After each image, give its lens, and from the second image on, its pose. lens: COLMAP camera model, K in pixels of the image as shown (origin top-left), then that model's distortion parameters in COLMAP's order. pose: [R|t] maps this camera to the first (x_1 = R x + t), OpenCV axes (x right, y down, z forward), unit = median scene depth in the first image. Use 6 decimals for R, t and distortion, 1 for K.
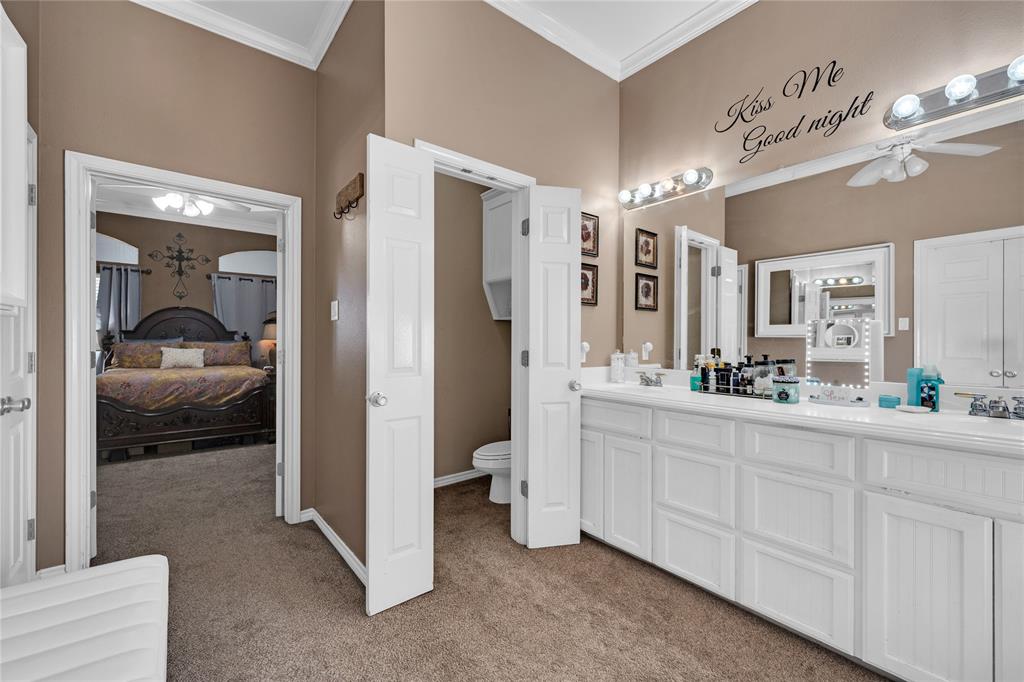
lens RADIAL K [[420.2, 0, 511.3], [0, 420.2, 343.9], [0, 0, 1]] dist [0.000223, 0.000029]
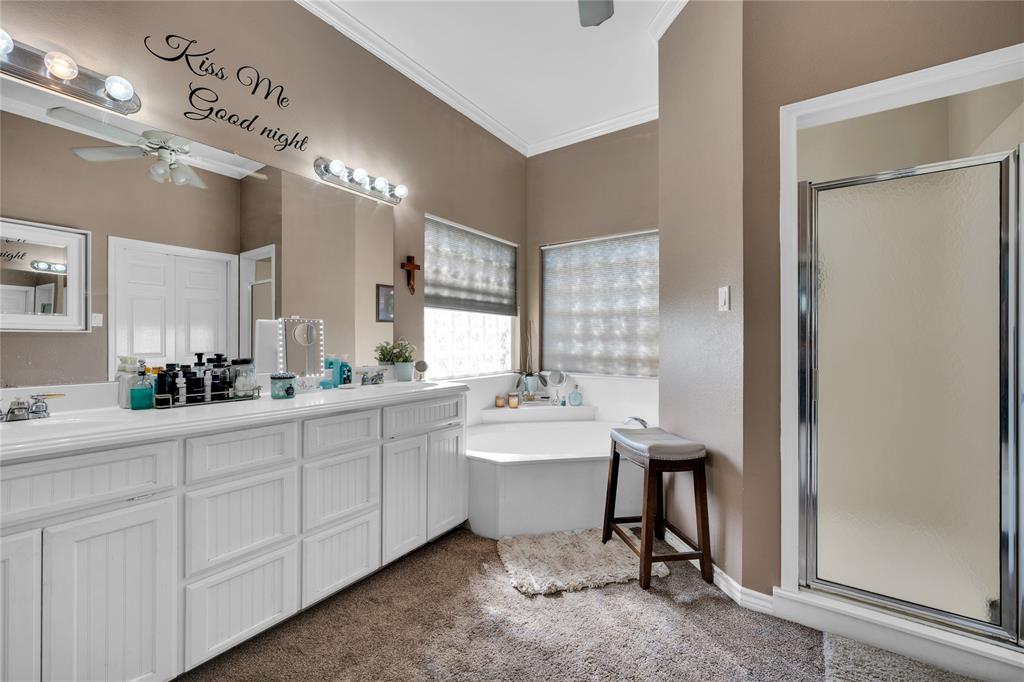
lens RADIAL K [[420.2, 0, 511.5], [0, 420.2, 339.8], [0, 0, 1]] dist [0.000223, 0.000029]
pose [[-0.290099, 0.000801, 0.956996, -0.441507], [0.003715, 0.999993, 0.000289, 0.000100], [-0.956989, 0.003639, -0.290100, 0.693621]]
